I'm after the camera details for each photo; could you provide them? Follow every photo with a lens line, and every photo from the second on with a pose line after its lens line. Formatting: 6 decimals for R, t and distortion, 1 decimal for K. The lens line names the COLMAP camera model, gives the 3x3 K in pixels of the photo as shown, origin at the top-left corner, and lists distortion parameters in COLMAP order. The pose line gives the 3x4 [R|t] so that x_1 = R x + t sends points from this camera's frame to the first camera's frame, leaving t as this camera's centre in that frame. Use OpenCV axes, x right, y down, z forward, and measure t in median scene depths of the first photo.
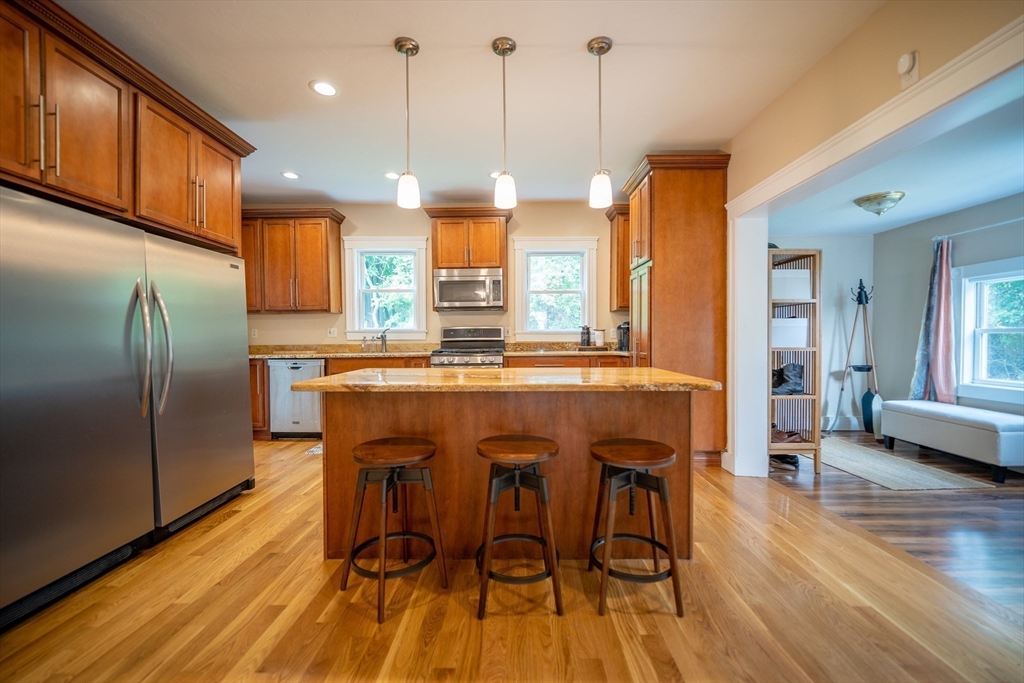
lens RADIAL K [[414.3, 0, 515.4], [0, 414.3, 345.6], [0, 0, 1]] dist [-0.010959, -0.000405]
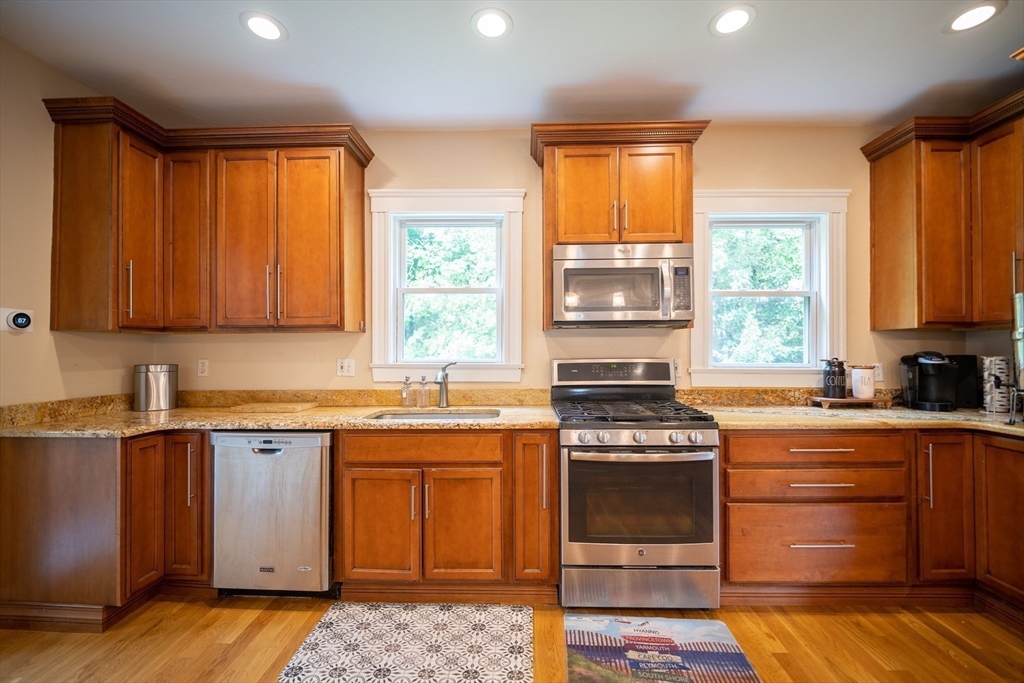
lens RADIAL K [[414.3, 0, 516.8], [0, 414.3, 344.7], [0, 0, 1]] dist [-0.010959, -0.000405]
pose [[0.999817, 0.004899, -0.018491, -0.226586], [-0.005419, 0.999589, -0.028149, -0.050313], [0.018346, 0.028244, 0.999433, 0.498697]]
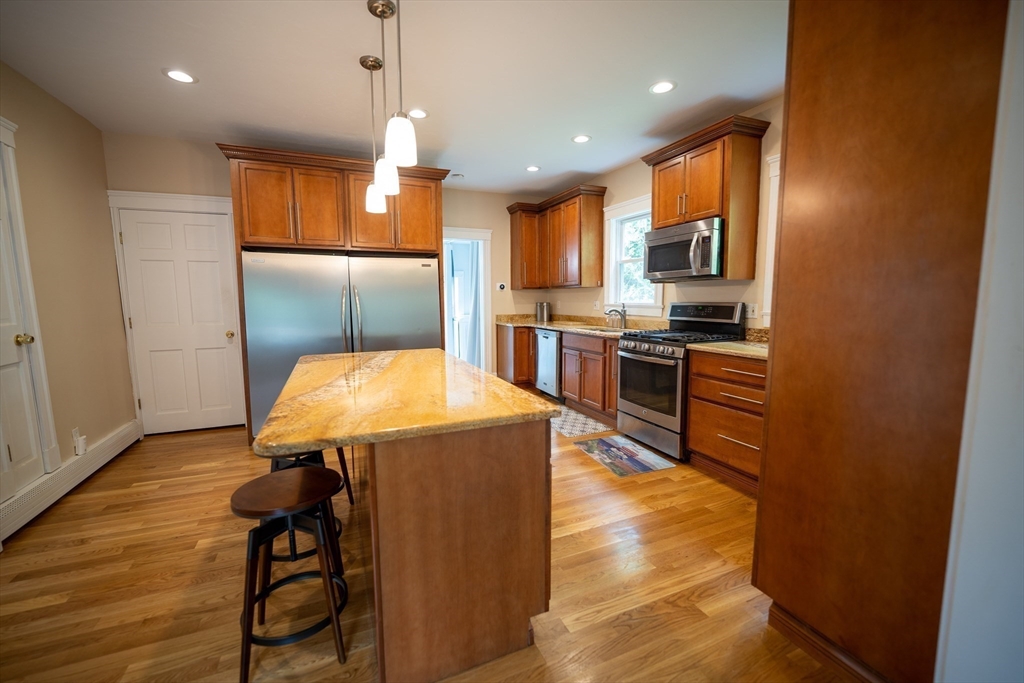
lens RADIAL K [[414.3, 0, 517.5], [0, 414.3, 345.3], [0, 0, 1]] dist [-0.010959, -0.000405]
pose [[0.407095, 0.111588, -0.906544, 0.457490], [-0.012145, 0.993083, 0.116787, -0.054779], [0.913305, -0.036534, 0.405634, 0.422377]]
